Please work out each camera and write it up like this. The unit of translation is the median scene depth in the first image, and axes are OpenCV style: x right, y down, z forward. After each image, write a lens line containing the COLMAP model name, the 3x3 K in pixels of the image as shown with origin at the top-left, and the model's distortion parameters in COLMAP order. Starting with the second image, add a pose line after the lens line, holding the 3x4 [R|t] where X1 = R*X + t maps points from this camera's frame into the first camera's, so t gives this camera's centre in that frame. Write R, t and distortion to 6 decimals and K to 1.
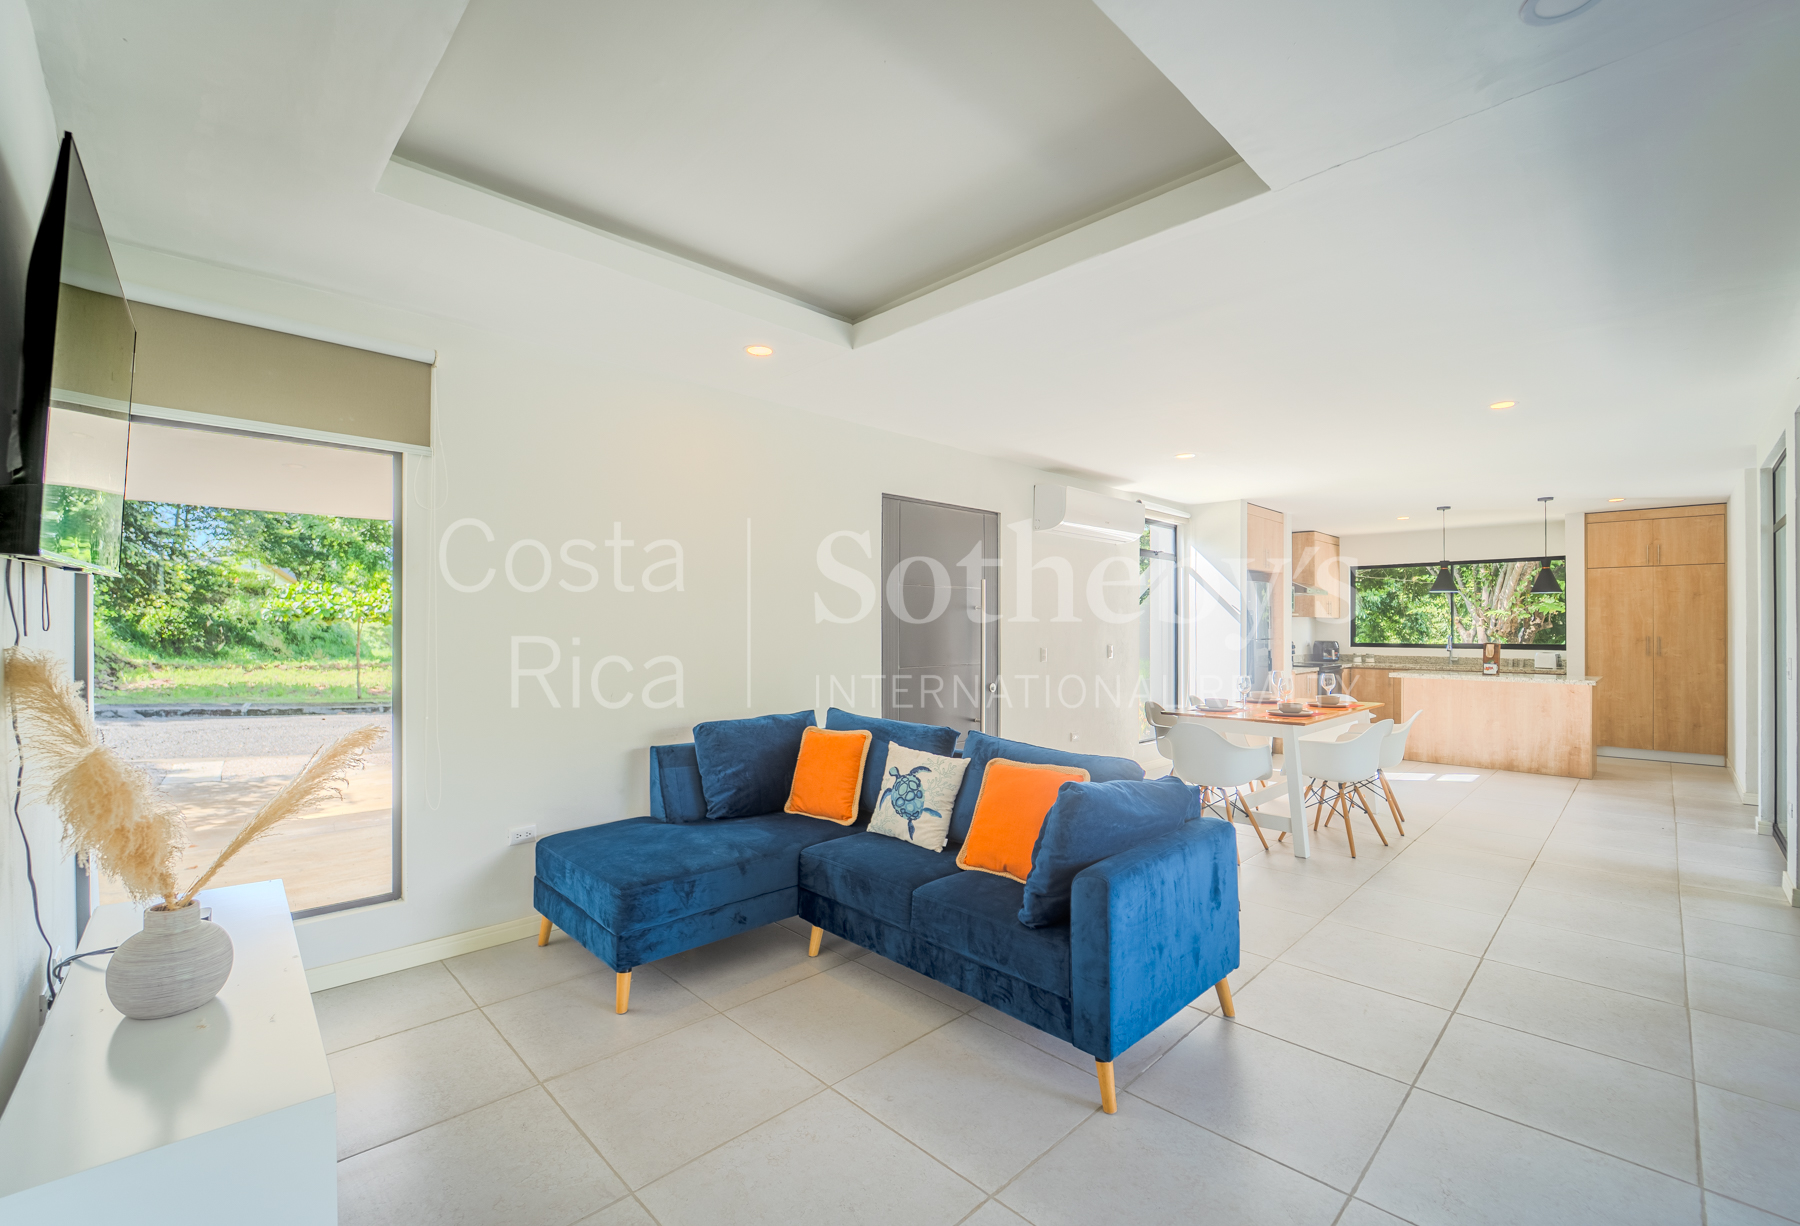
lens RADIAL K [[915.1, 0, 851.2], [0, 915.1, 616.3], [0, 0, 1]] dist [0.001800, 0.000686]
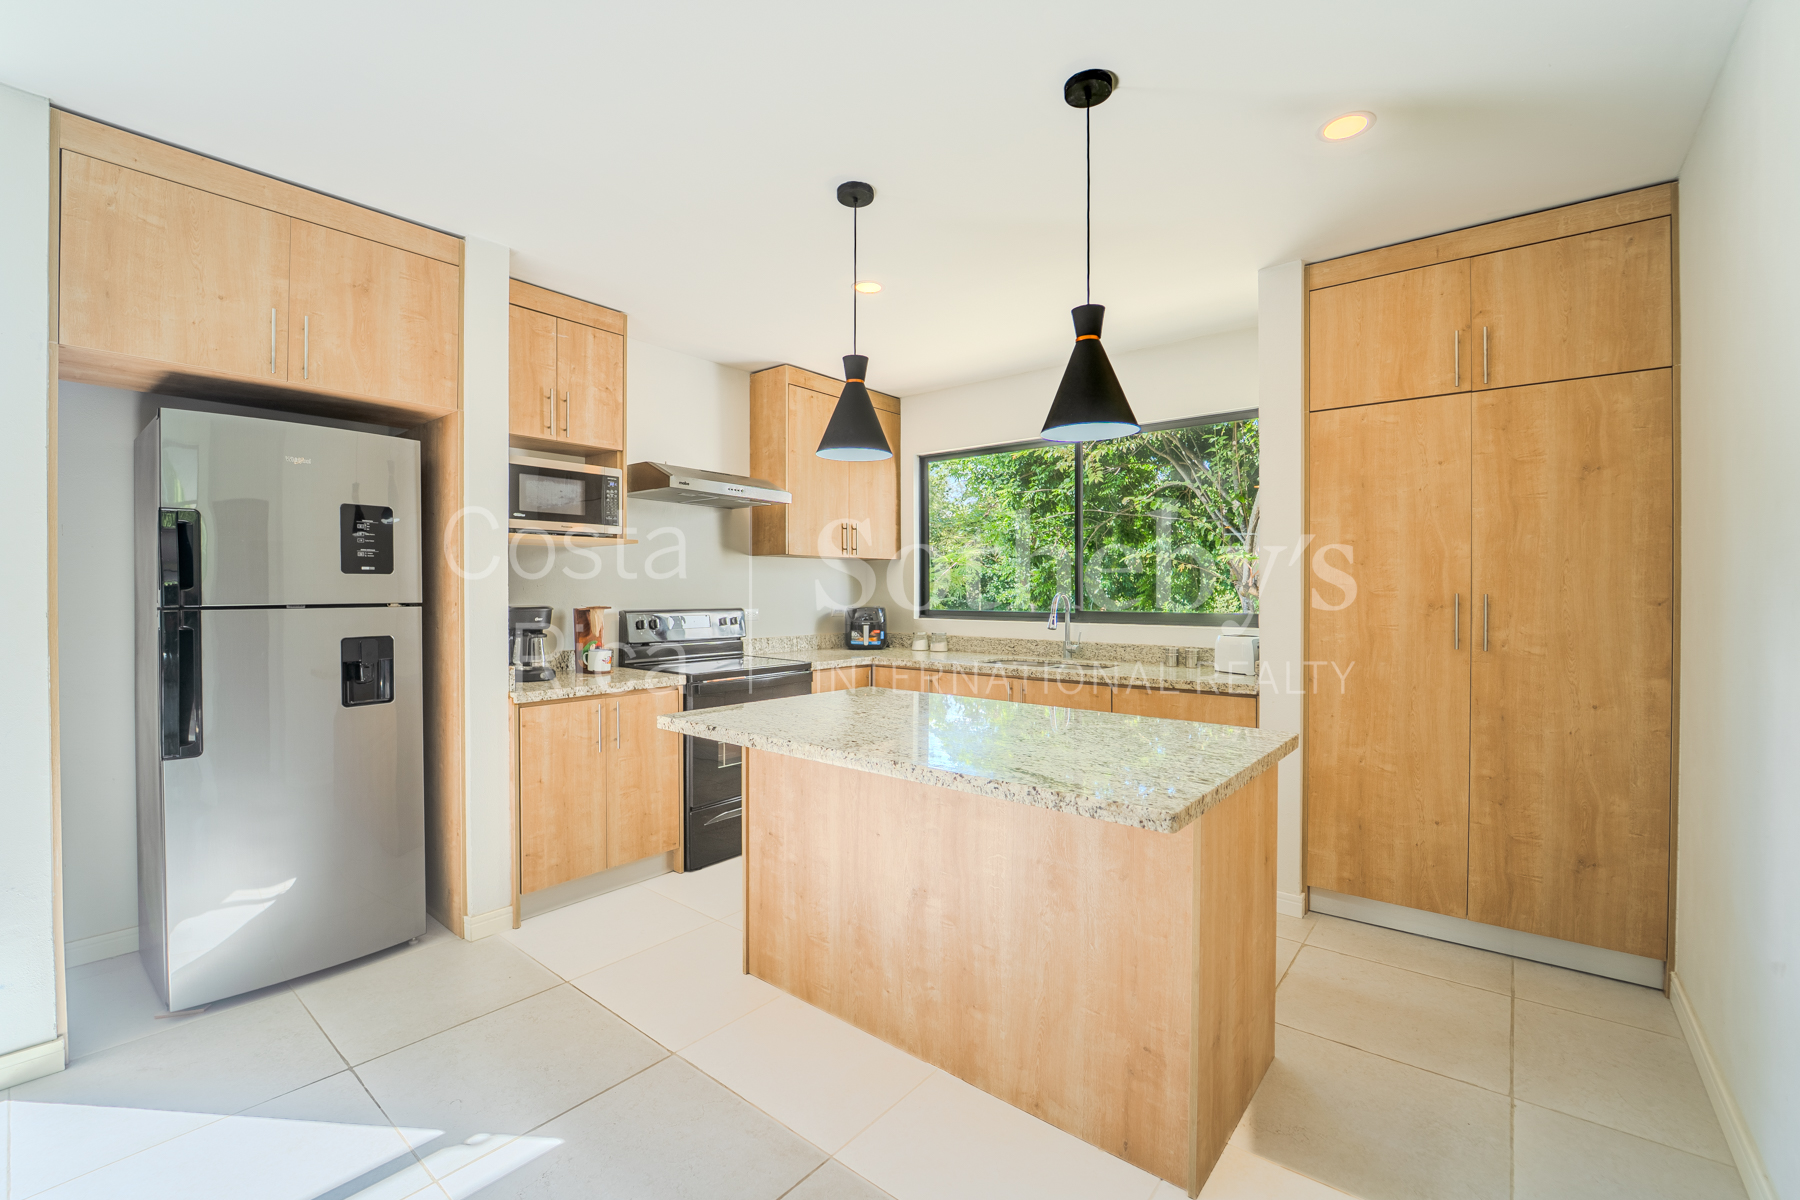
lens RADIAL K [[777.3, 0, 900.5], [0, 777.3, 589.9], [0, 0, 1]] dist [-0.022066, -0.001359]
pose [[0.998760, -0.002204, 0.049737, 0.635302], [0.001682, 0.999943, 0.010526, 0.016512], [-0.049757, -0.010430, 0.998707, 0.710438]]
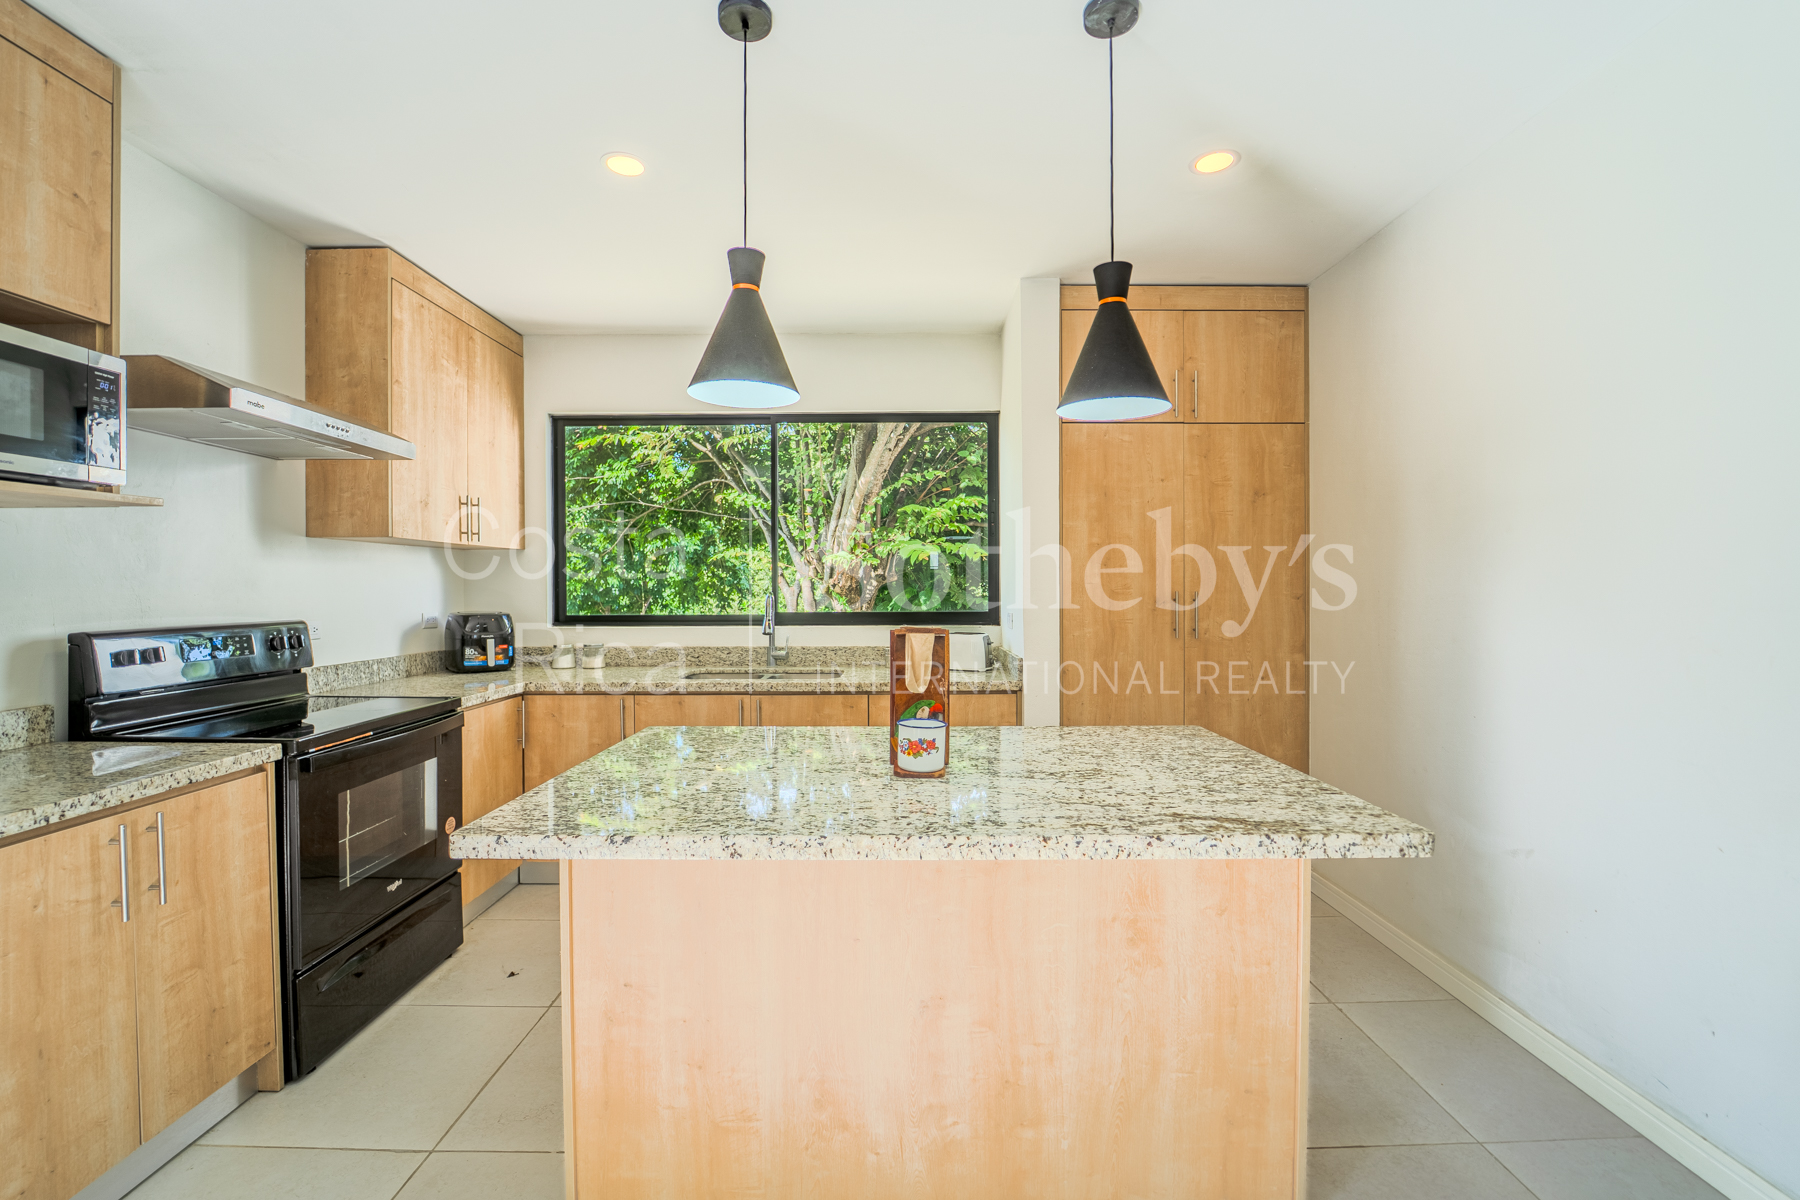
lens RADIAL K [[766.0, 0, 902.2], [0, 766.0, 593.9], [0, 0, 1]] dist [-0.024944, 0.000382]
pose [[0.733179, -0.011216, 0.679943, 0.537264], [-0.002167, 0.999820, 0.018830, 0.016285], [-0.680032, -0.015280, 0.733023, 0.820564]]
